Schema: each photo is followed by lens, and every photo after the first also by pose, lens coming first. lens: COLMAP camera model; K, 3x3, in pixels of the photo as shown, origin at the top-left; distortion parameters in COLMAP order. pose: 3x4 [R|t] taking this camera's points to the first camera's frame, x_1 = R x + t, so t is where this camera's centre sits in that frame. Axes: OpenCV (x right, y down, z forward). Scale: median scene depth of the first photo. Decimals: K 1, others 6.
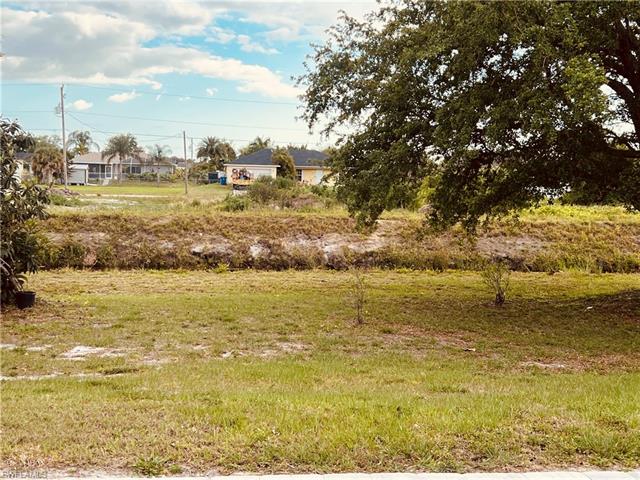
lens RADIAL K [[873.2, 0, 320.0], [0, 873.2, 240.0], [0, 0, 1]] dist [0.240859, 0.005521]
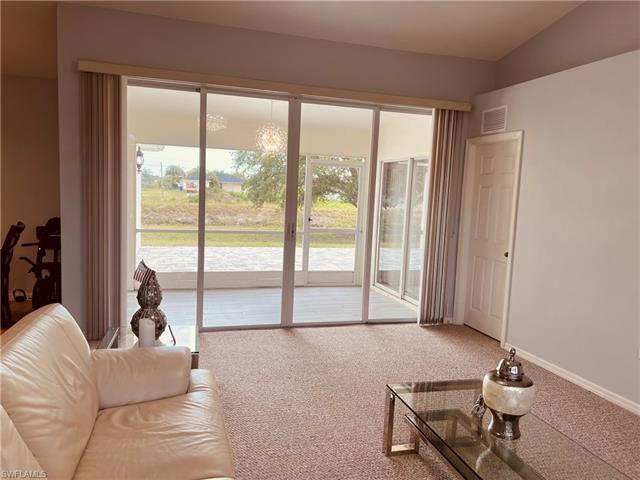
lens RADIAL K [[470.7, 0, 320.0], [0, 470.7, 240.0], [0, 0, 1]] dist [0.047800, -0.004623]
pose [[0.981667, 0.003290, 0.190574, -0.017317], [-0.010488, 0.999269, 0.036774, 0.014104], [-0.190314, -0.038099, 0.980984, -0.237390]]
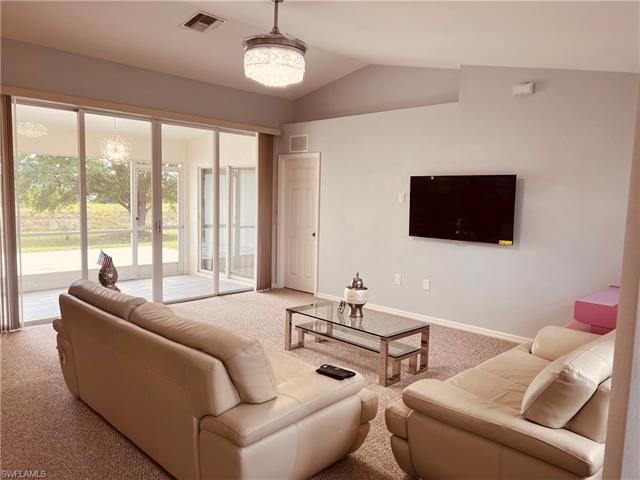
lens RADIAL K [[470.7, 0, 320.0], [0, 470.7, 240.0], [0, 0, 1]] dist [0.047800, -0.004623]
pose [[0.759549, -0.061541, 0.647532, -0.068867], [0.038724, 0.998027, 0.049430, 0.015222], [-0.649297, -0.012470, 0.760433, -0.270238]]
